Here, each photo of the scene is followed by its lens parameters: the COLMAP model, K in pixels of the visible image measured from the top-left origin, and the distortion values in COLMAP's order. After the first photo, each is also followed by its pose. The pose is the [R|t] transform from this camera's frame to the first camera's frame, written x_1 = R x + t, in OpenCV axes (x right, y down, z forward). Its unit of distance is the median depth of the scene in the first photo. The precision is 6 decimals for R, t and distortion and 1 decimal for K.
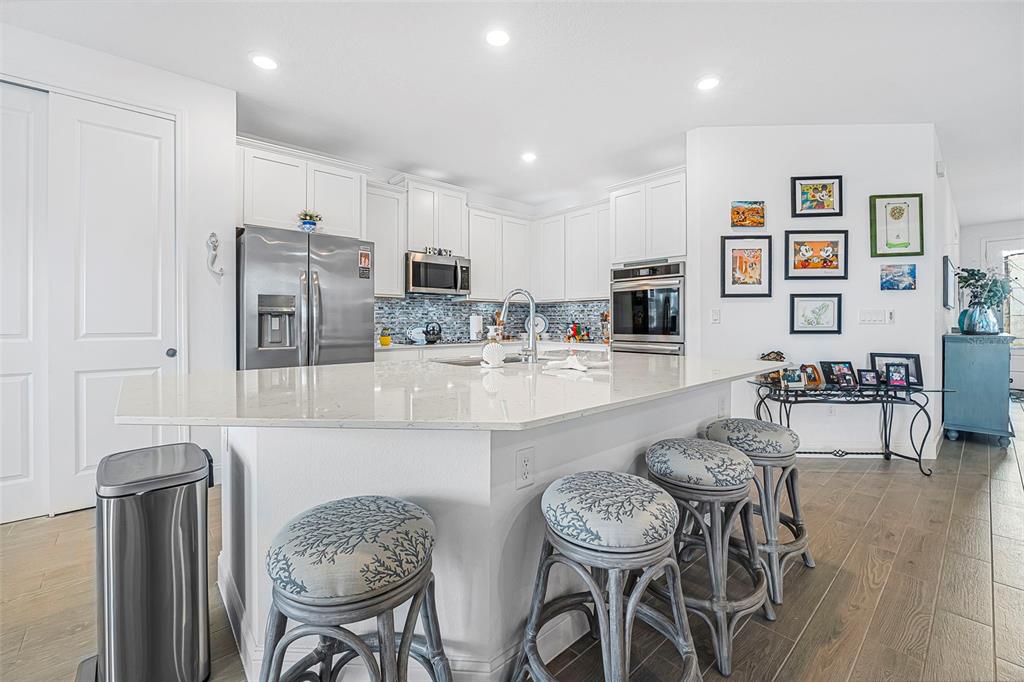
lens RADIAL K [[434.2, 0, 513.6], [0, 434.2, 330.6], [0, 0, 1]] dist [-0.007805, -0.000146]
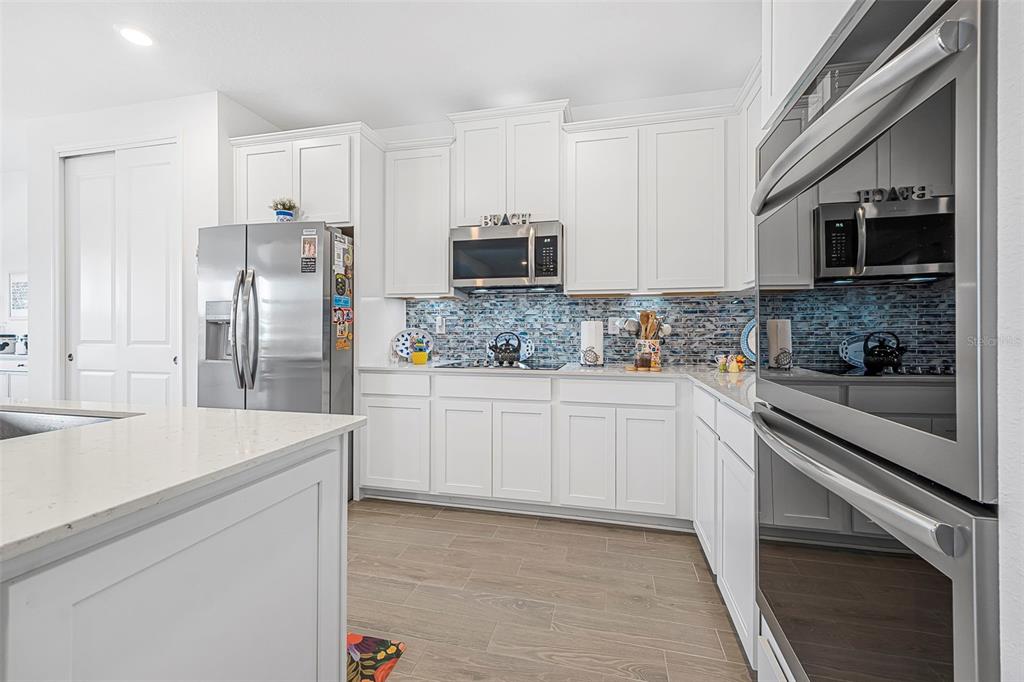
lens RADIAL K [[420.5, 0, 521.2], [0, 420.5, 328.2], [0, 0, 1]] dist [0.000244, 0.000048]
pose [[0.578422, -0.001284, -0.815736, 0.424790], [-0.017581, 0.999747, -0.014040, -0.022002], [0.815548, 0.022463, 0.578253, 0.850405]]
